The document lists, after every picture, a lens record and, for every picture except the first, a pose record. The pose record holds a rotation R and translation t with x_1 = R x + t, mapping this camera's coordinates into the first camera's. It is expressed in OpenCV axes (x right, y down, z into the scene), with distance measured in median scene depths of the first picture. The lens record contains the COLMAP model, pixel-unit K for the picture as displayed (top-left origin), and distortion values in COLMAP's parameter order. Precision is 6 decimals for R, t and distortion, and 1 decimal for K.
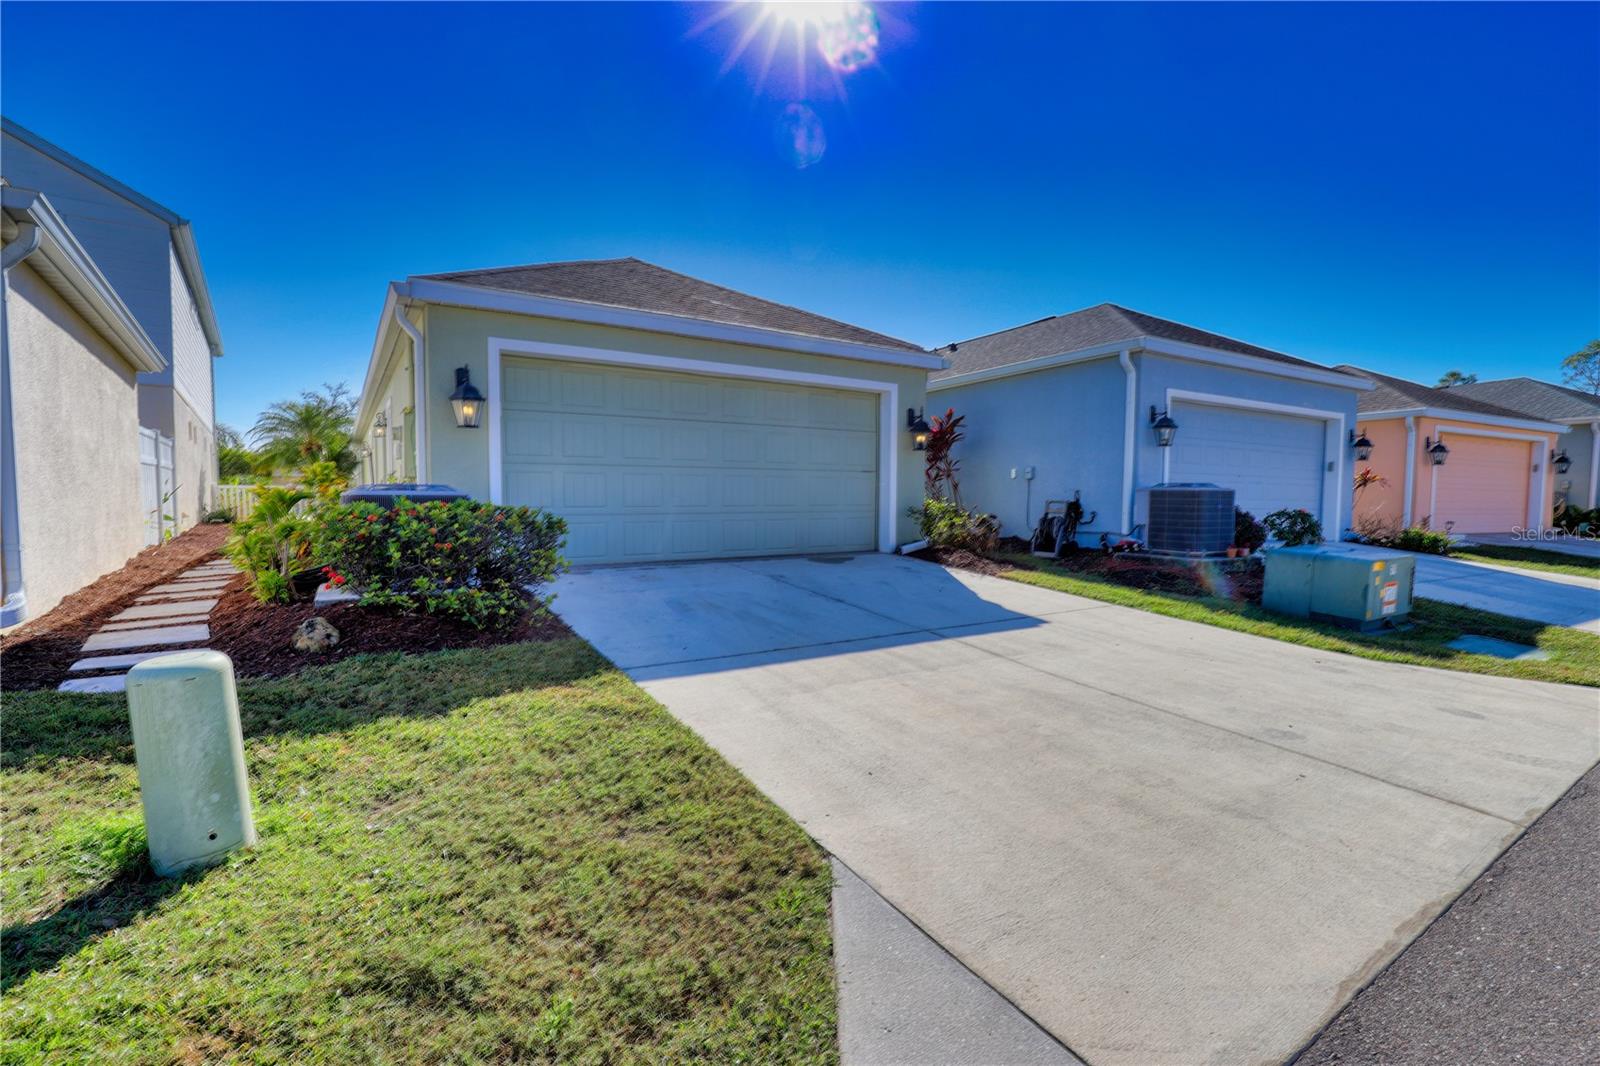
lens RADIAL K [[727.9, 0, 809.9], [0, 727.9, 533.3], [0, 0, 1]] dist [-0.011645, 0.000029]
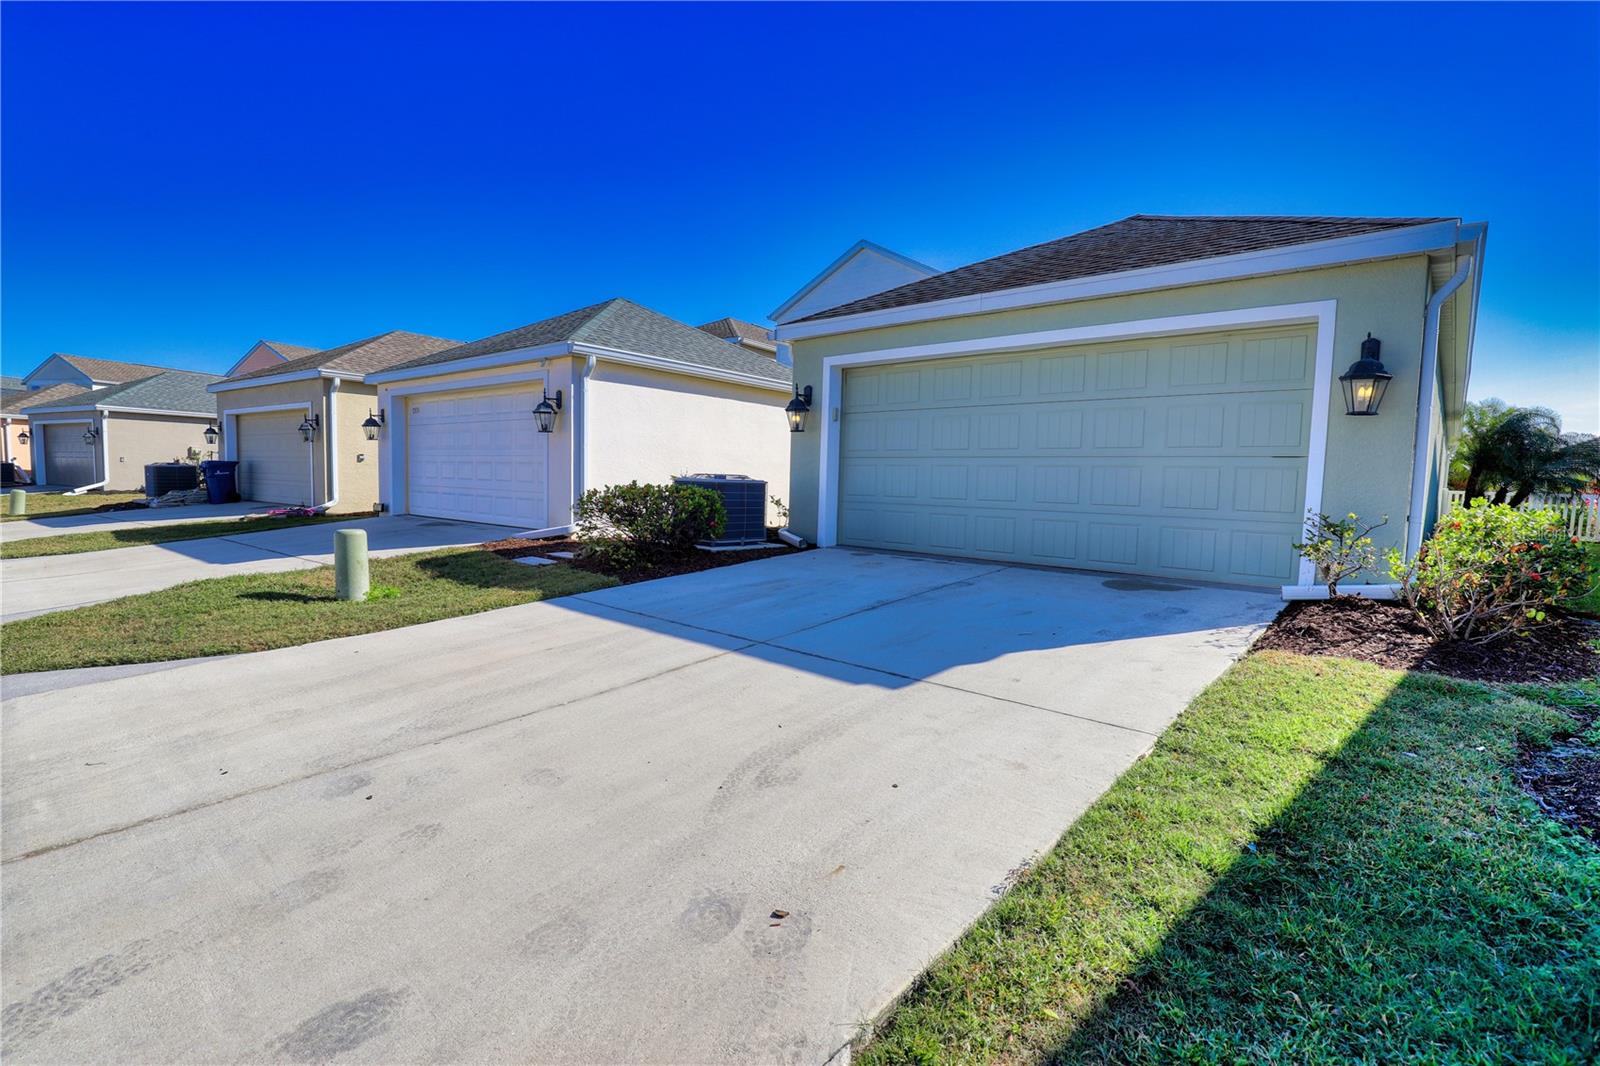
lens RADIAL K [[727.9, 0, 809.9], [0, 727.9, 533.3], [0, 0, 1]] dist [-0.011645, 0.000029]
pose [[0.298472, 0.068270, -0.951974, 0.686750], [-0.077062, 0.995906, 0.047259, -0.024388], [0.951302, 0.059255, 0.302511, 0.560305]]
